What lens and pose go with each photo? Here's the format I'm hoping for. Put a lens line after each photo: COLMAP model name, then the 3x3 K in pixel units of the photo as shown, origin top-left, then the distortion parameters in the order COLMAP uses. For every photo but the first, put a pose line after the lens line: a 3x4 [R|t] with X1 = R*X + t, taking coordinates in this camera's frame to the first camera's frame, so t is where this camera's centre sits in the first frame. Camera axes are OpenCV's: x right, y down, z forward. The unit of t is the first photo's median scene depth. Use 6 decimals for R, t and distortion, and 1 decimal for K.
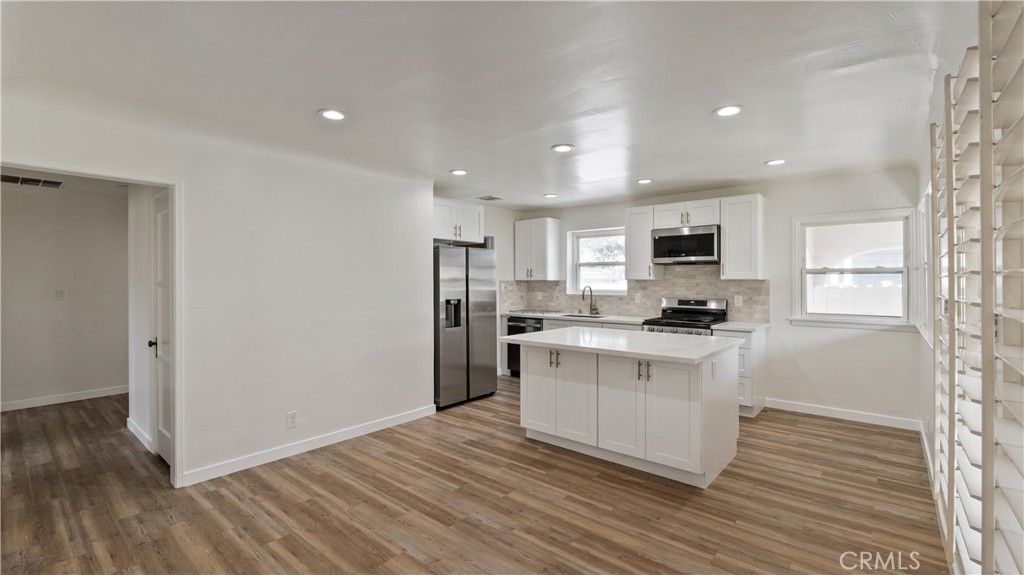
lens RADIAL K [[441.9, 0, 512.0], [0, 441.9, 287.5], [0, 0, 1]] dist [-0.000509, 0.000108]
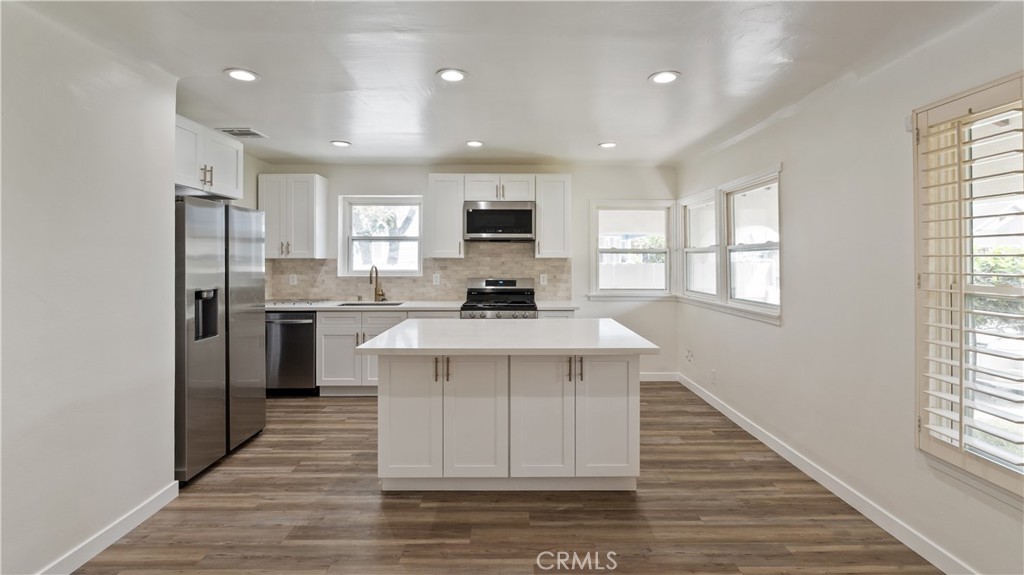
lens RADIAL K [[454.5, 0, 512.0], [0, 454.5, 258.7], [0, 0, 1]] dist [-0.004230, -0.000100]
pose [[0.759089, 0.003064, 0.650979, -0.217868], [0.008312, 0.999862, -0.014398, -0.002767], [-0.650933, 0.016340, 0.758959, 0.276981]]
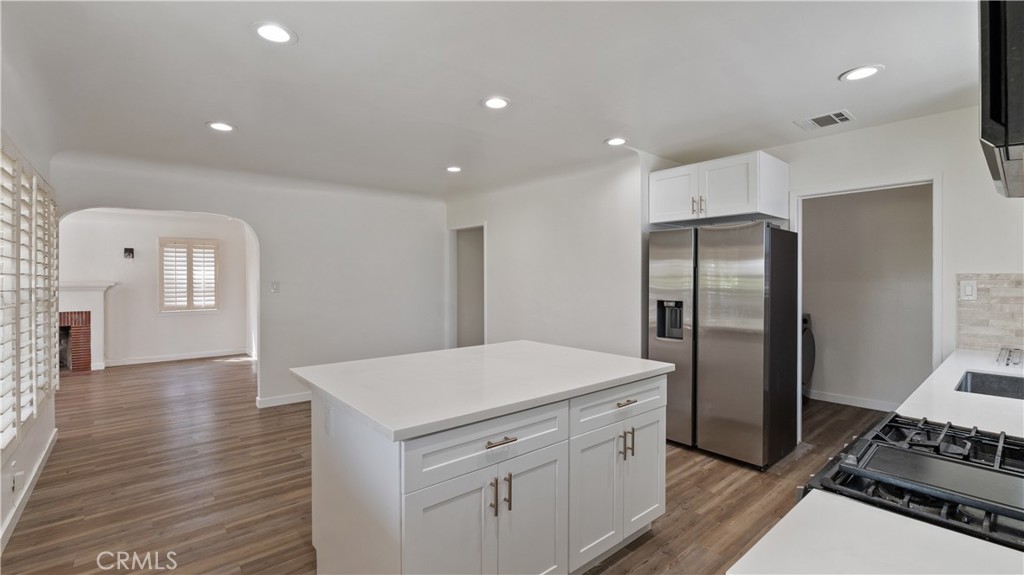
lens RADIAL K [[441.9, 0, 512.0], [0, 441.9, 287.5], [0, 0, 1]] dist [-0.000509, 0.000108]
pose [[-0.161873, 0.022118, -0.986564, 0.648352], [-0.010429, 0.999655, 0.024123, -0.010946], [0.986756, 0.014194, -0.161587, 0.858783]]
